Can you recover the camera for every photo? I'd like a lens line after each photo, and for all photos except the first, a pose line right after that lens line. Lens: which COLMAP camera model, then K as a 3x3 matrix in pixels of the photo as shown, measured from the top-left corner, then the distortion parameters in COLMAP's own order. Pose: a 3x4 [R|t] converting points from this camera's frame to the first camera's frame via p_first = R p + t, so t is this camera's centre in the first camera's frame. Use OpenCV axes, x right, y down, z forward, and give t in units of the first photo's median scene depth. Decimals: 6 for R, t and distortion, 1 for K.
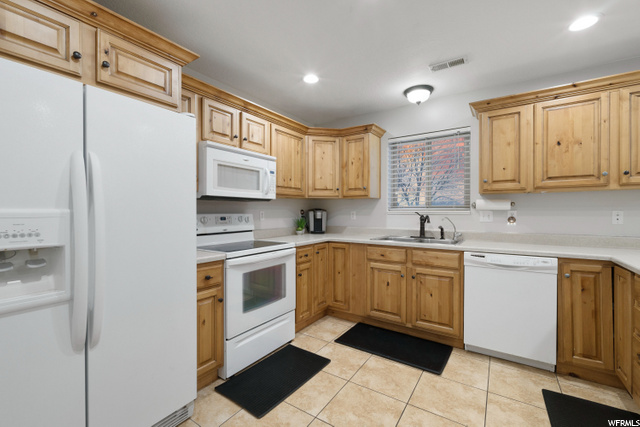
lens RADIAL K [[276.3, 0, 320.0], [0, 276.3, 213.5], [0, 0, 1]] dist [-0.000323, -0.000089]
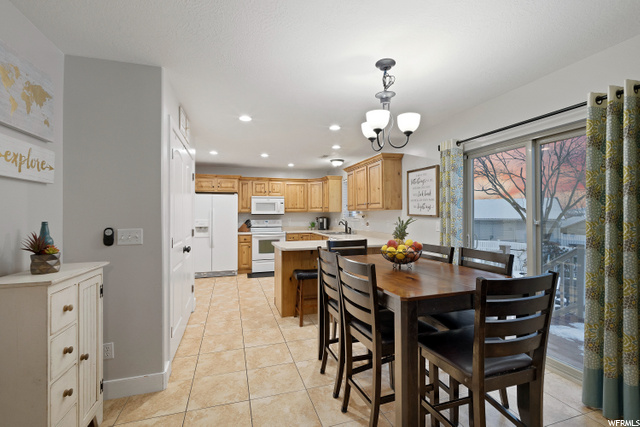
lens RADIAL K [[288.6, 0, 320.5], [0, 288.6, 210.4], [0, 0, 1]] dist [-0.000602, 0.000072]
pose [[0.776573, -0.010385, -0.629941, 1.790102], [-0.000651, 0.999850, -0.017285, -0.040661], [0.630026, 0.013834, 0.776451, -0.817695]]
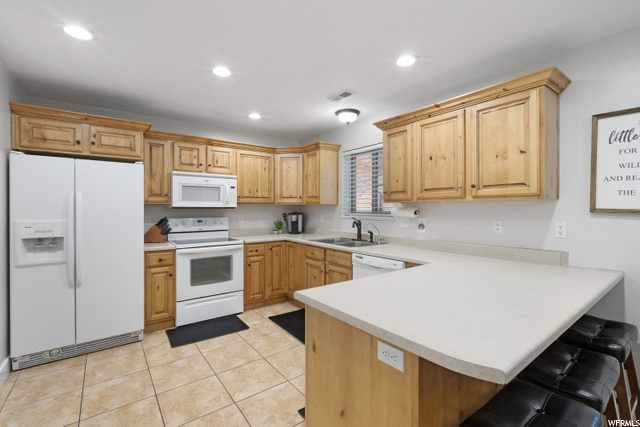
lens RADIAL K [[288.6, 0, 320.5], [0, 288.6, 210.4], [0, 0, 1]] dist [-0.000602, 0.000072]
pose [[0.943146, 0.003821, -0.332358, 0.726329], [-0.003518, 0.999993, 0.001512, -0.042033], [0.332361, -0.000256, 0.943152, -0.191144]]
